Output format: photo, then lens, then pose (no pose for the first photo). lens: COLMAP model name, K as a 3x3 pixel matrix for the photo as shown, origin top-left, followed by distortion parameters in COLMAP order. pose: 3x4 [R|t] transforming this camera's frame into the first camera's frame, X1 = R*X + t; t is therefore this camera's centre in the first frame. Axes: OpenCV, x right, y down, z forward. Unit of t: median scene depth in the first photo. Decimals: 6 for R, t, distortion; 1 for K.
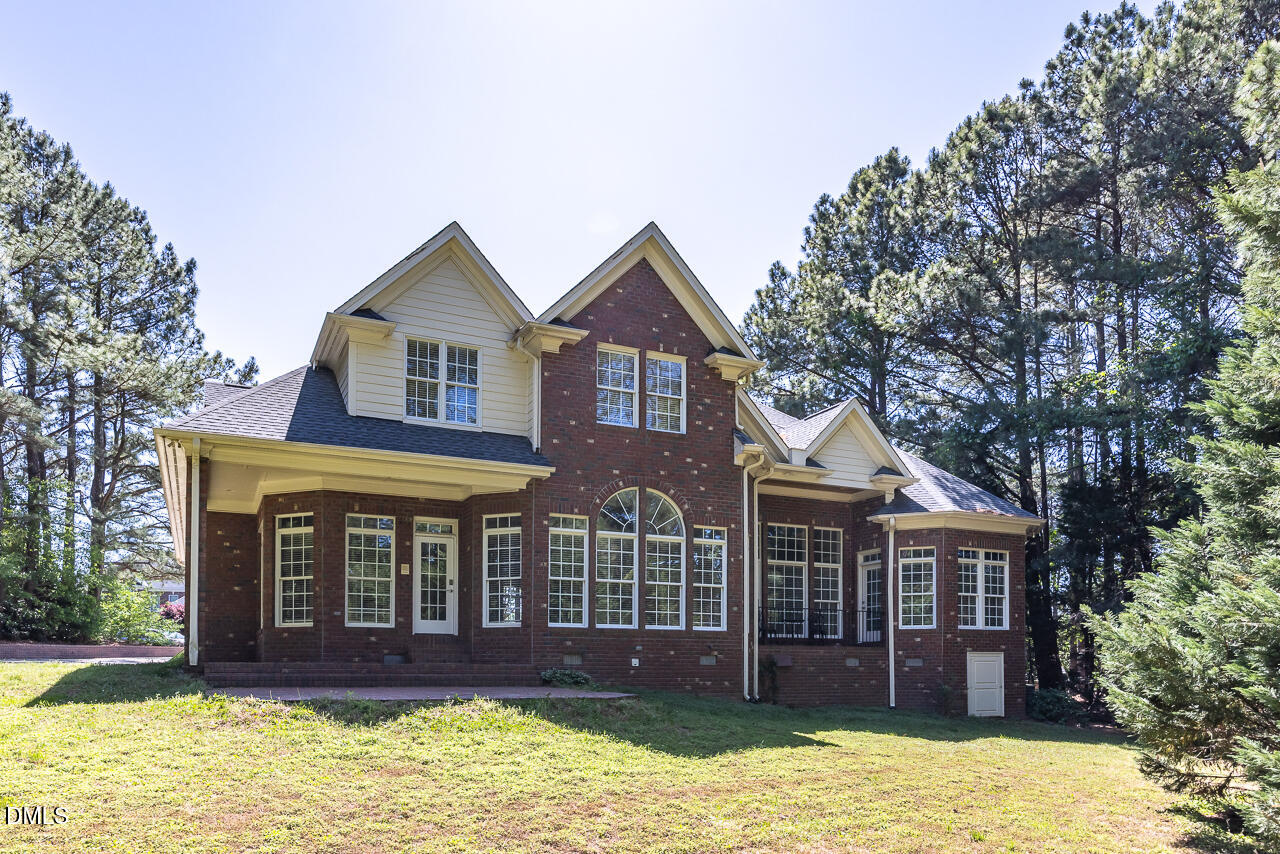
lens RADIAL K [[741.4, 0, 641.9], [0, 741.4, 640.8], [0, 0, 1]] dist [0.008352, -0.001017]
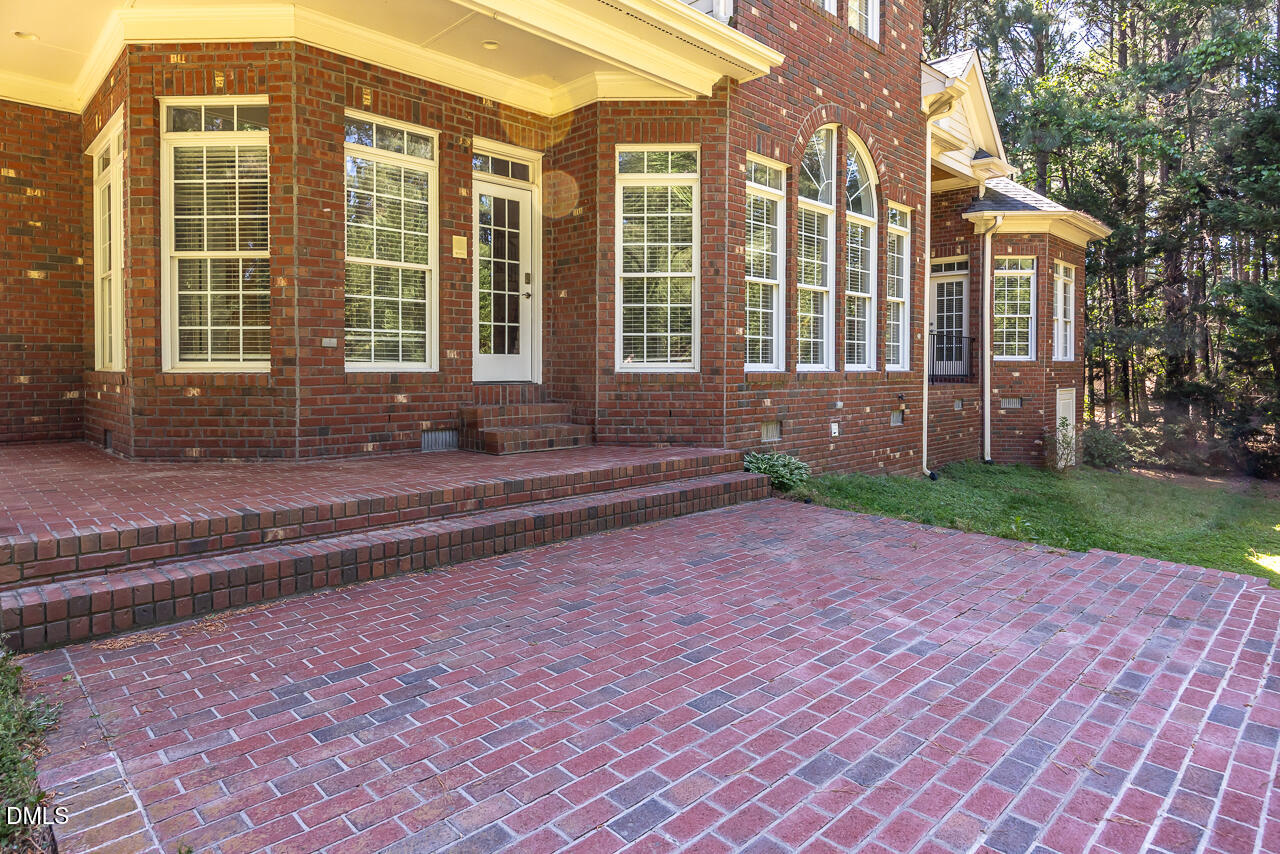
lens RADIAL K [[698.7, 0, 591.5], [0, 698.7, 370.2], [0, 0, 1]] dist [-0.004164, -0.000772]
pose [[0.971230, 0.006751, 0.238047, -0.339746], [-0.015730, 0.999234, 0.035839, -0.035371], [-0.237623, -0.038552, 0.970592, 0.543794]]
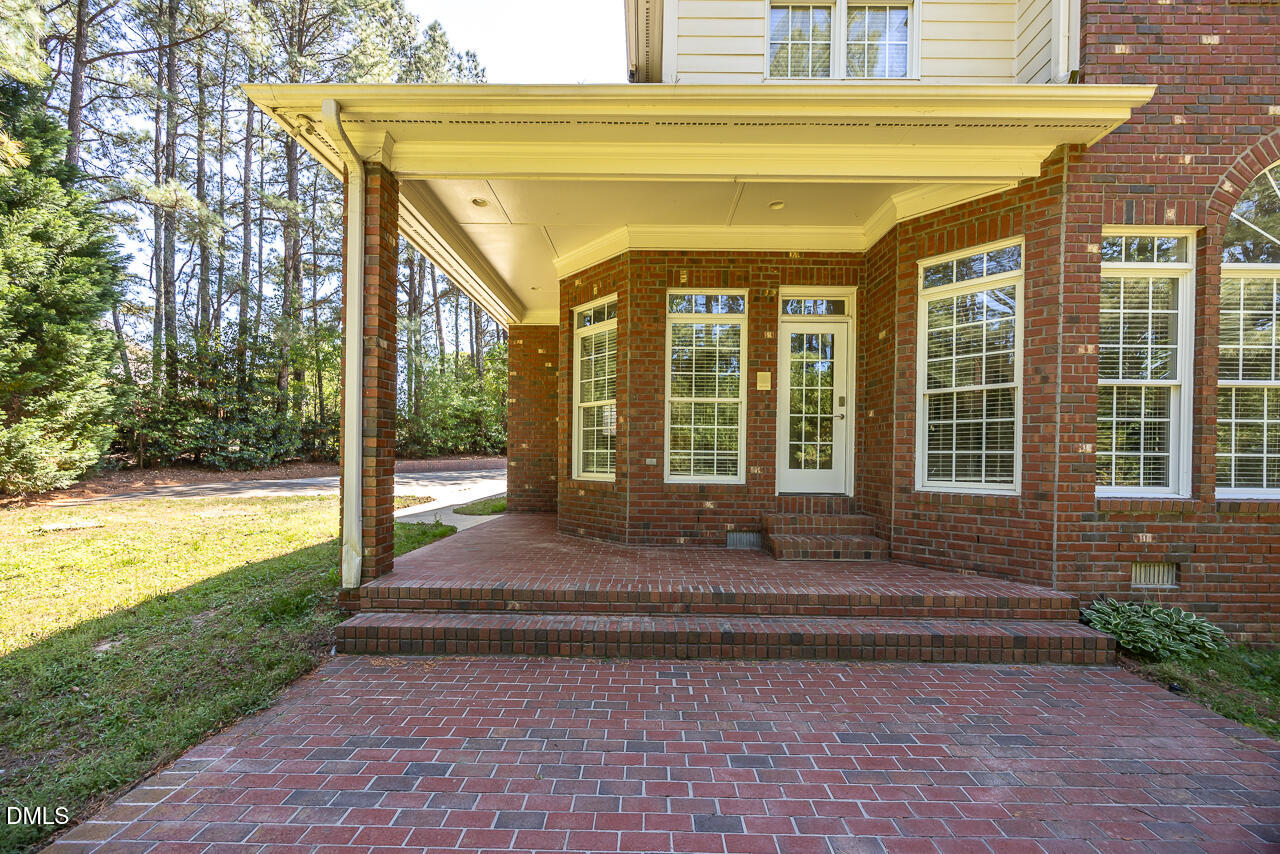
lens RADIAL K [[481.4, 0, 663.8], [0, 481.4, 458.7], [0, 0, 1]] dist [-0.001114, -0.000101]
pose [[0.880292, 0.018184, -0.474084, -0.209363], [-0.003233, 0.999472, 0.032333, -0.048410], [0.474422, -0.026930, 0.879886, 0.633911]]
